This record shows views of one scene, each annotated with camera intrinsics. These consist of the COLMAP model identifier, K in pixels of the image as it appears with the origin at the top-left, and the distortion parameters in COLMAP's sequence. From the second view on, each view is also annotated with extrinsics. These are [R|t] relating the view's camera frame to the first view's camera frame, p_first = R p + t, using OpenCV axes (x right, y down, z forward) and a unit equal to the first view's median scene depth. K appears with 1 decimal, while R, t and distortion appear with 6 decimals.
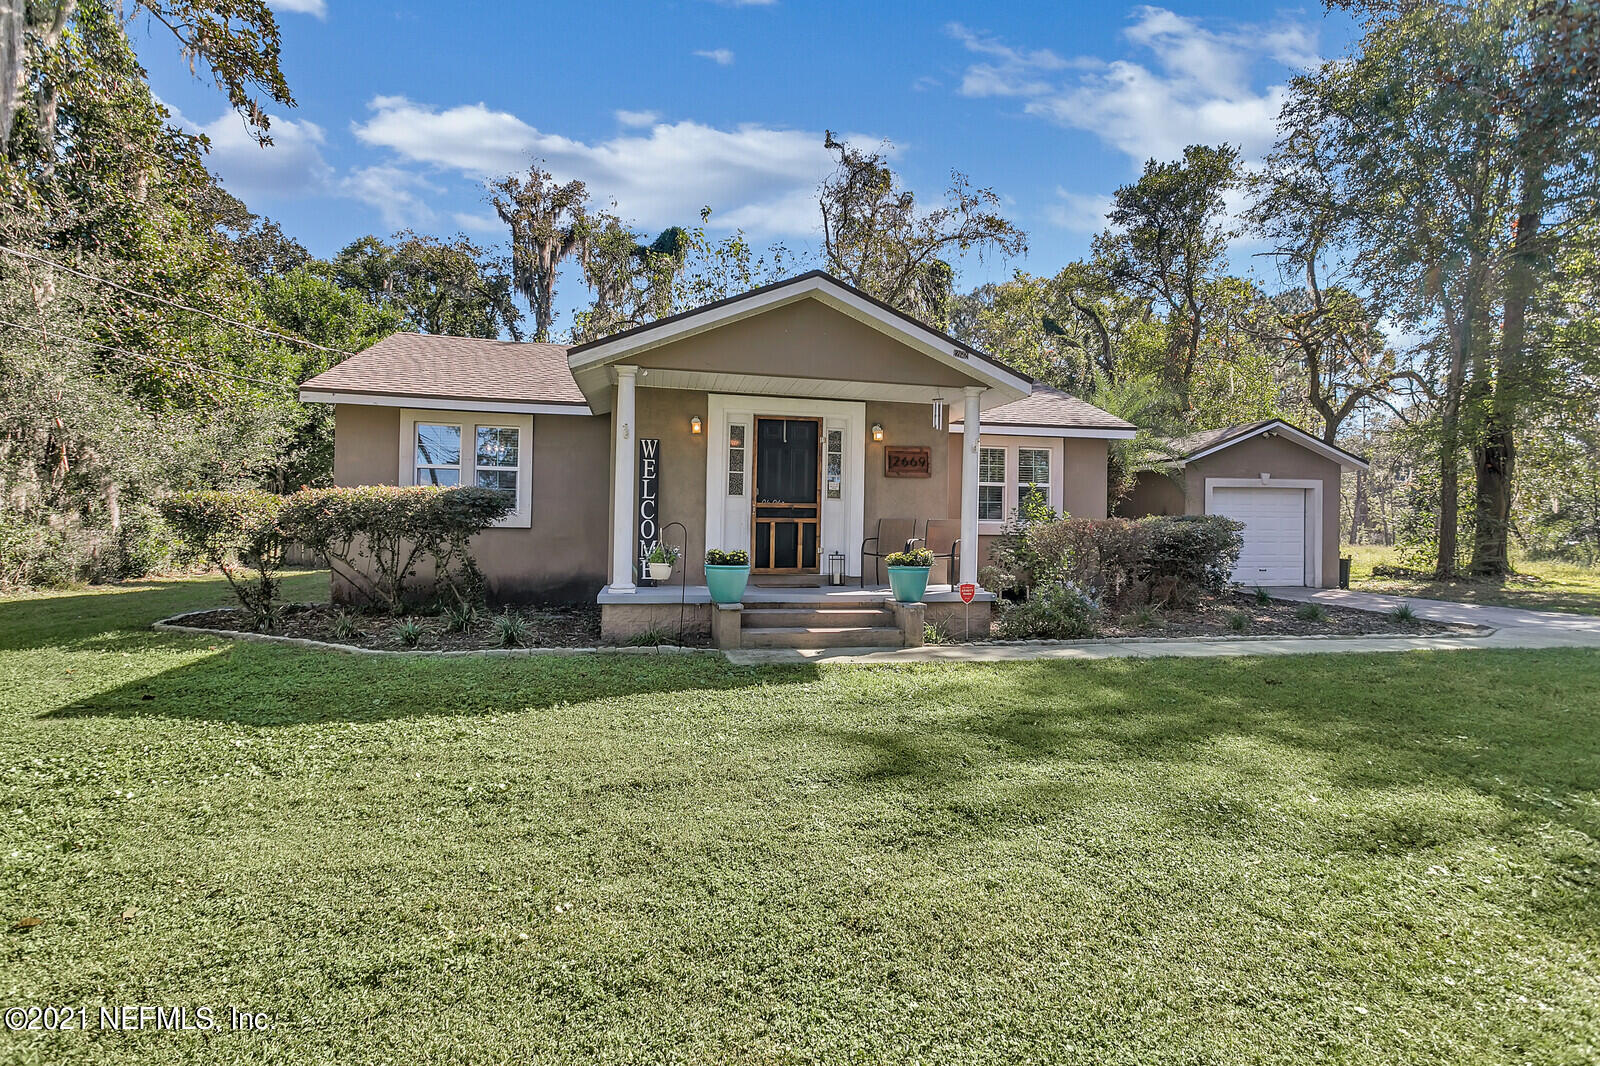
lens RADIAL K [[775.0, 0, 796.6], [0, 775.0, 528.8], [0, 0, 1]] dist [0.002407, 0.002158]
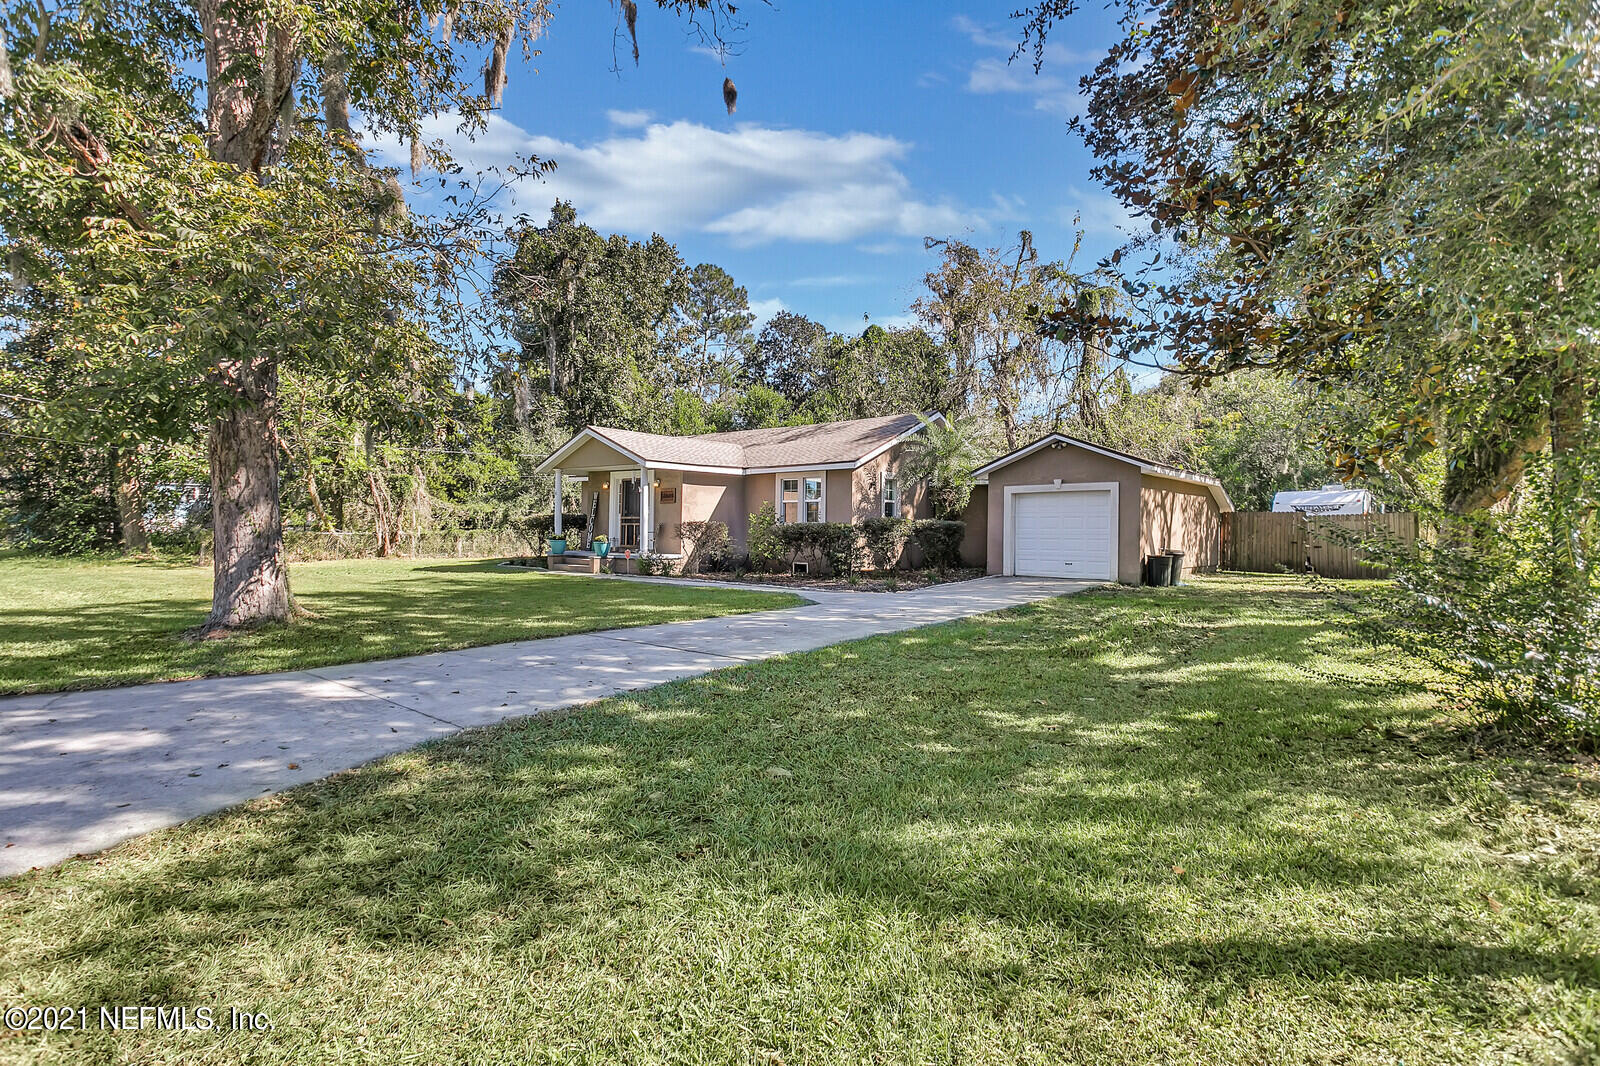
lens RADIAL K [[775.0, 0, 808.6], [0, 775.0, 526.3], [0, 0, 1]] dist [0.002407, 0.002158]
pose [[0.628784, -0.009190, -0.777525, 1.589802], [-0.002325, 0.999903, -0.013698, 0.019211], [0.777576, 0.010421, 0.628702, -0.021986]]
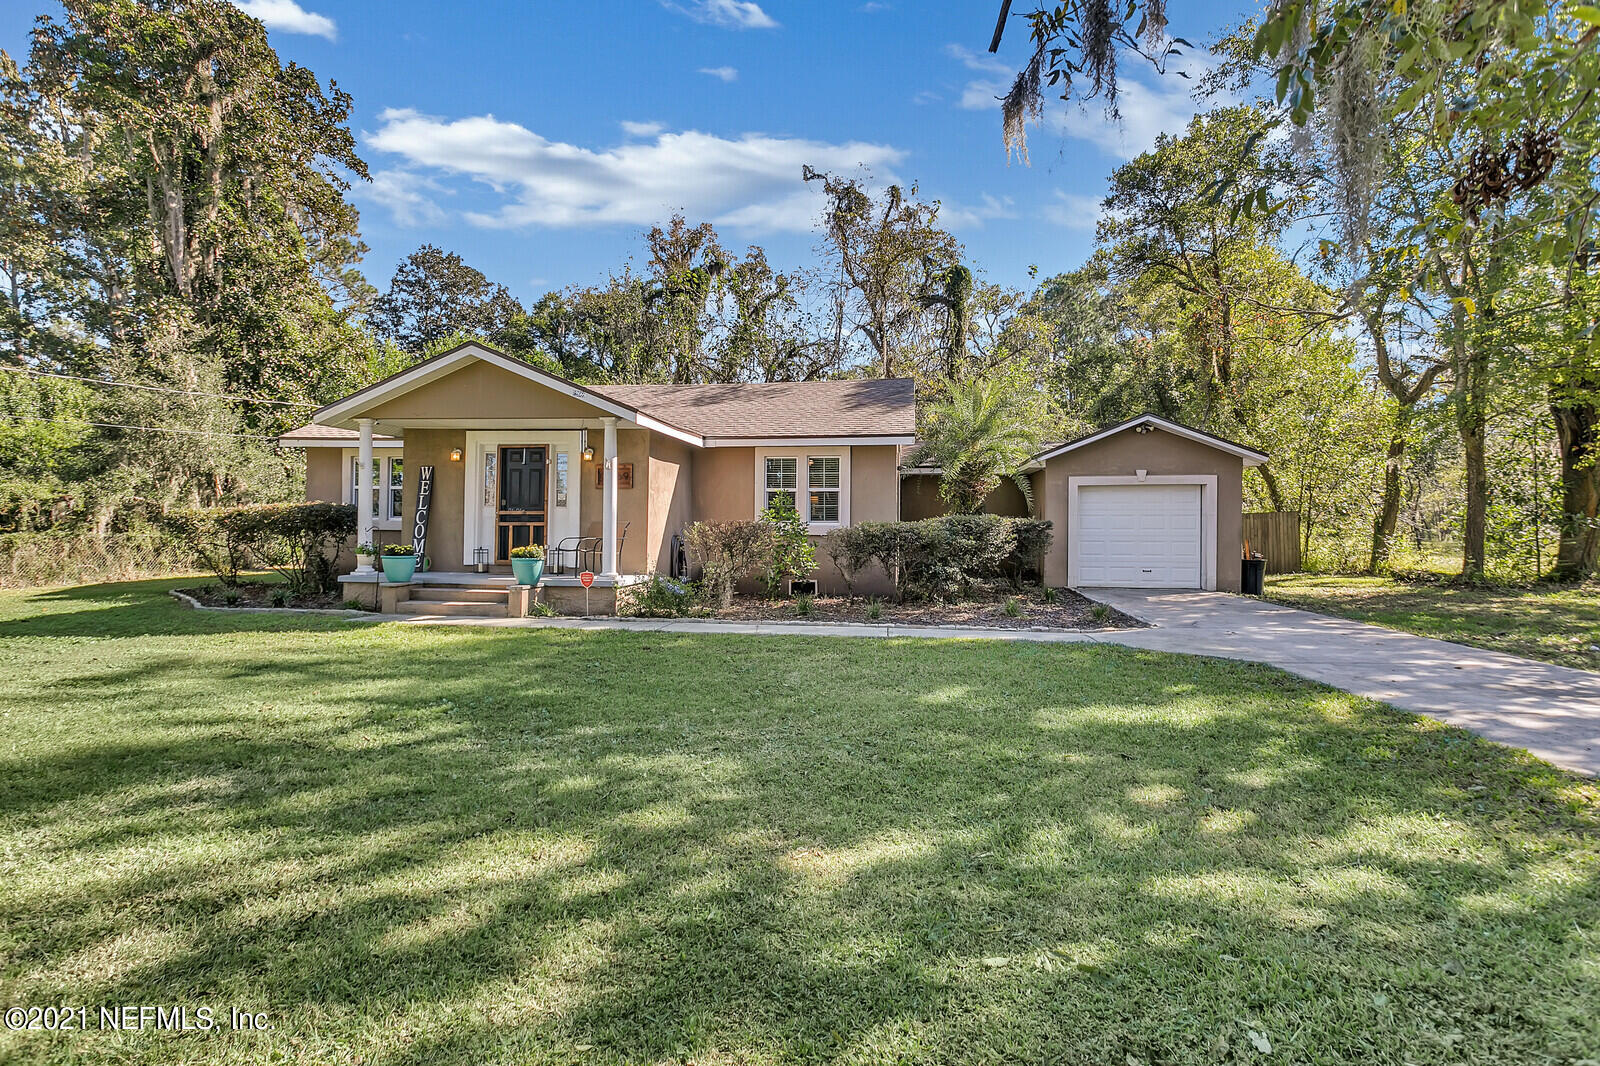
lens RADIAL K [[775.0, 0, 793.8], [0, 775.0, 535.3], [0, 0, 1]] dist [0.002407, 0.002158]
pose [[0.941497, -0.003246, -0.337006, 0.653398], [0.004990, 0.999978, 0.004307, 0.003523], [0.336985, -0.005737, 0.941493, -0.059276]]
